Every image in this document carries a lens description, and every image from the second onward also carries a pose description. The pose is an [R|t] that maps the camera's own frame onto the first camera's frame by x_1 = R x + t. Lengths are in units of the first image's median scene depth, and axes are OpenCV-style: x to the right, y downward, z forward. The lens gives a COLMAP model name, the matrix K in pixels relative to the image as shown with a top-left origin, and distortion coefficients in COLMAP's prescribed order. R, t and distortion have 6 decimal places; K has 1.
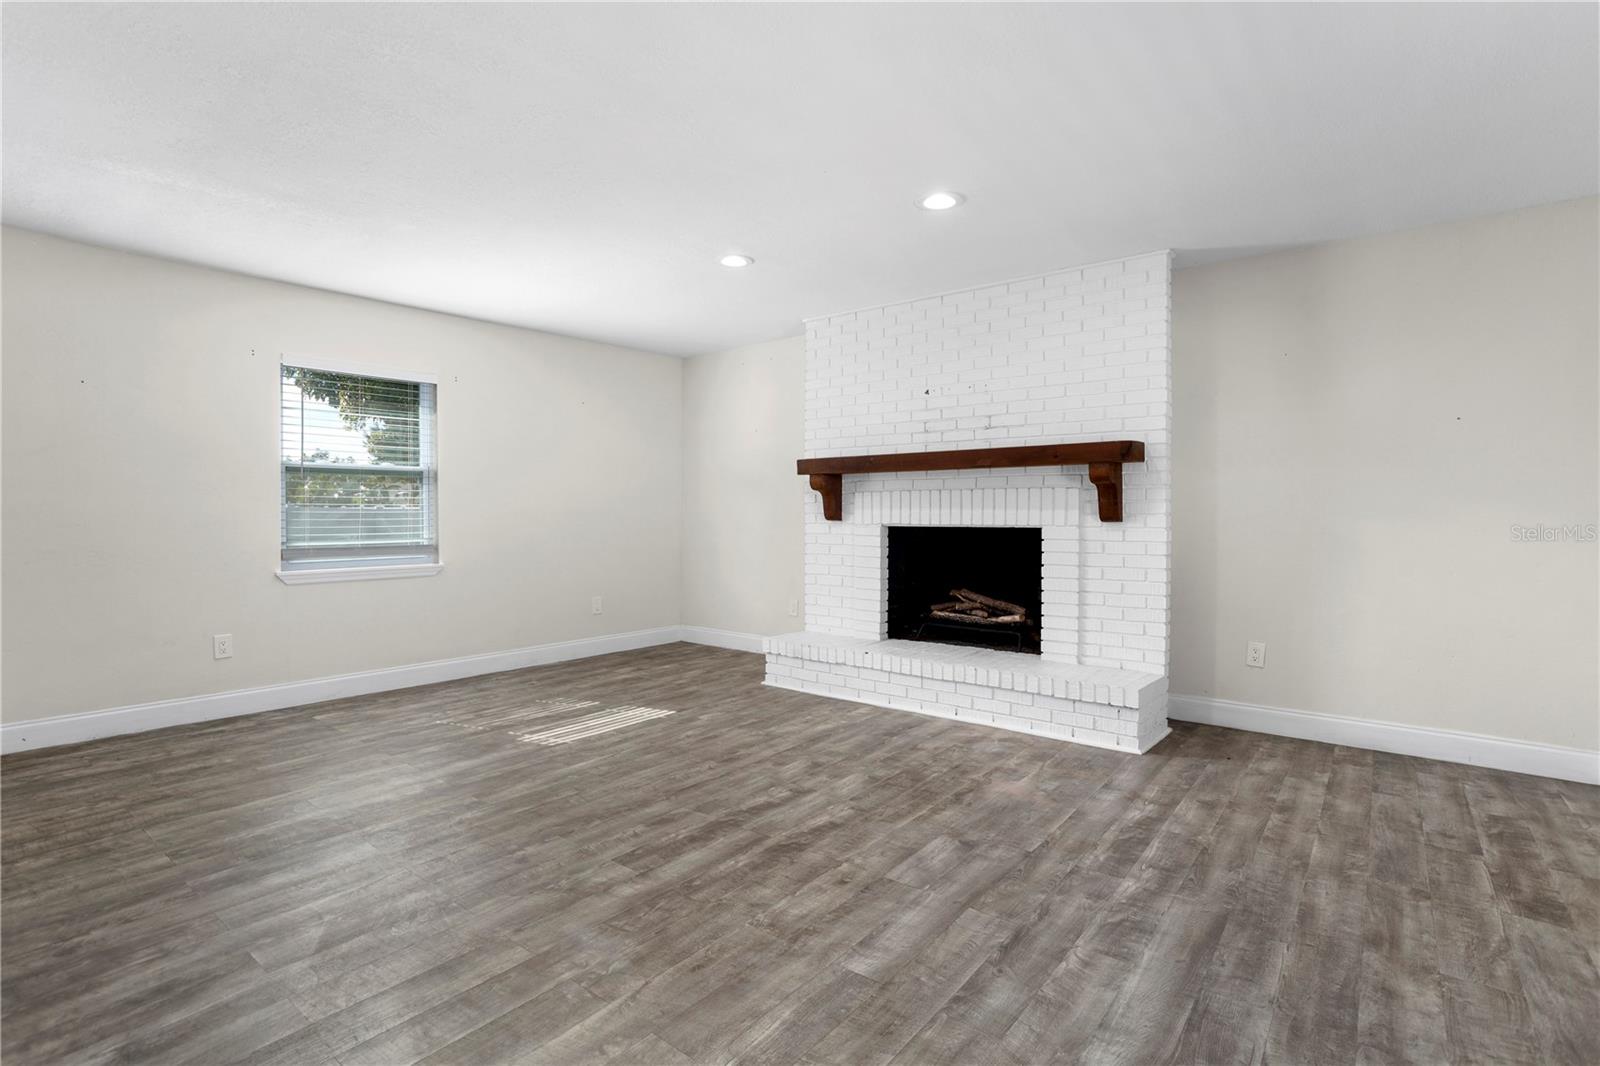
lens RADIAL K [[746.6, 0, 763.1], [0, 746.6, 521.5], [0, 0, 1]] dist [-0.038471, 0.022320]
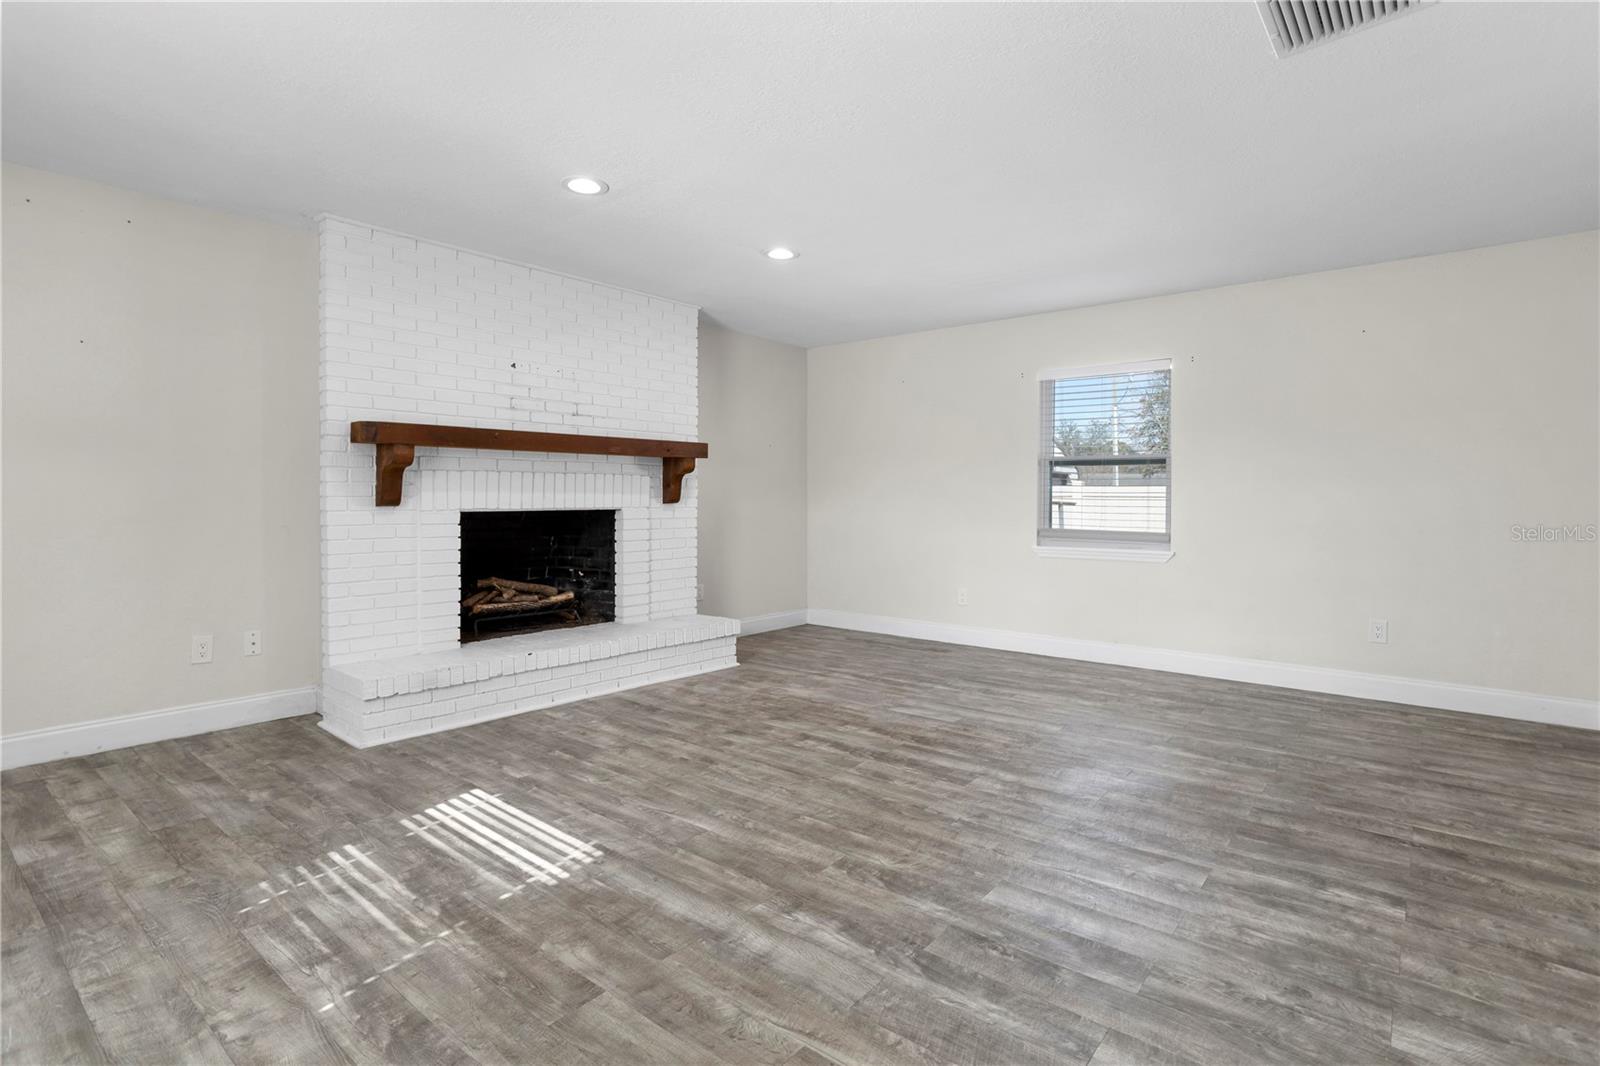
lens RADIAL K [[783.4, 0, 804.5], [0, 783.4, 513.2], [0, 0, 1]] dist [-0.057032, 0.034619]
pose [[0.005717, -0.022135, 0.999739, -0.952968], [0.006794, 0.999733, 0.022096, -0.012025], [-0.999961, 0.006666, 0.005866, 0.812670]]
